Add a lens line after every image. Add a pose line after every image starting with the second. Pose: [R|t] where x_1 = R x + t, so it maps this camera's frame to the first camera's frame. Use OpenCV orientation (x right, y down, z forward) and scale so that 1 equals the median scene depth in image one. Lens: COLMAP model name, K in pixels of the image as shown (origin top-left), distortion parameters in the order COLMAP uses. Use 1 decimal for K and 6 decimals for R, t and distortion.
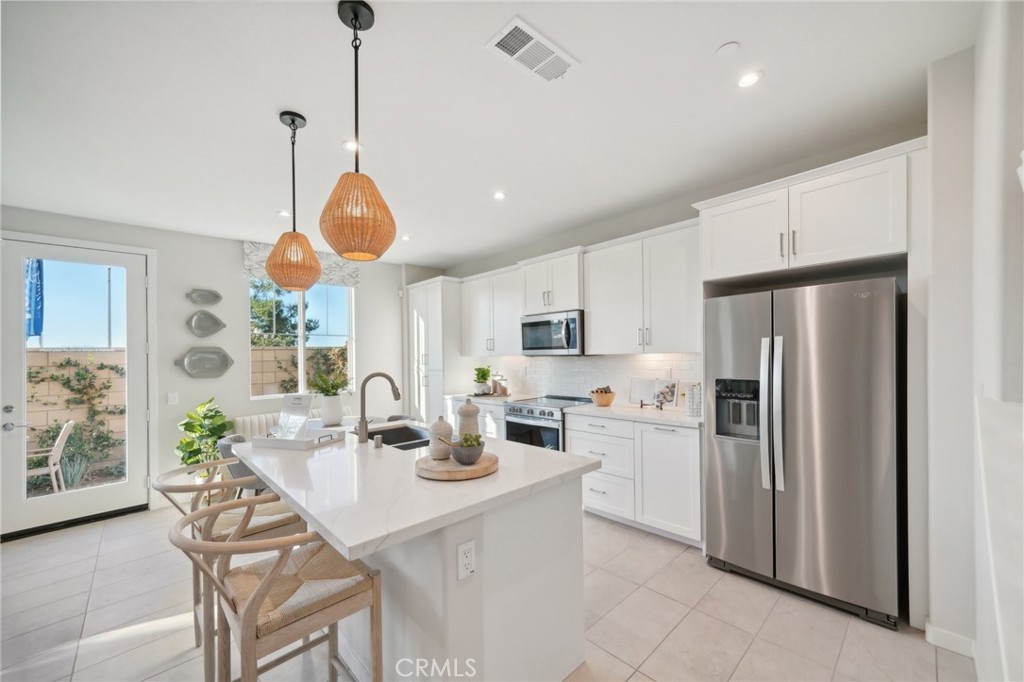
lens RADIAL K [[394.2, 0, 507.0], [0, 394.2, 355.4], [0, 0, 1]] dist [0.008316, 0.000207]
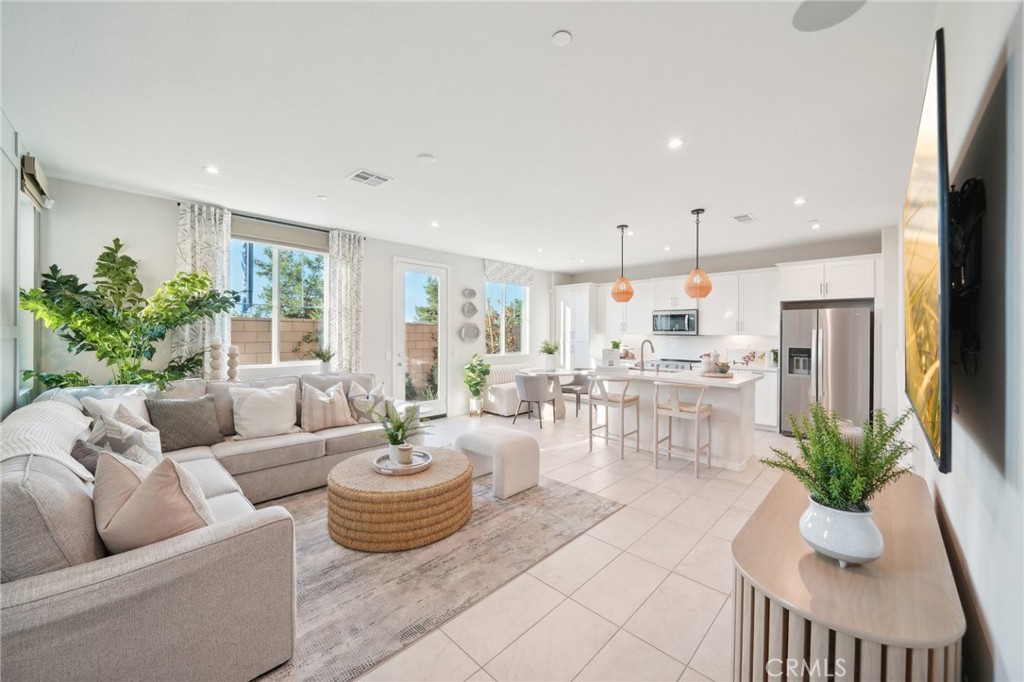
lens RADIAL K [[380.4, 0, 512.0], [0, 380.4, 328.8], [0, 0, 1]] dist [-0.000325, 0.000040]
pose [[0.998423, 0.031891, 0.046196, -0.724619], [-0.031233, 0.999401, -0.014877, 0.022439], [-0.046642, 0.013411, 0.998822, -0.675143]]
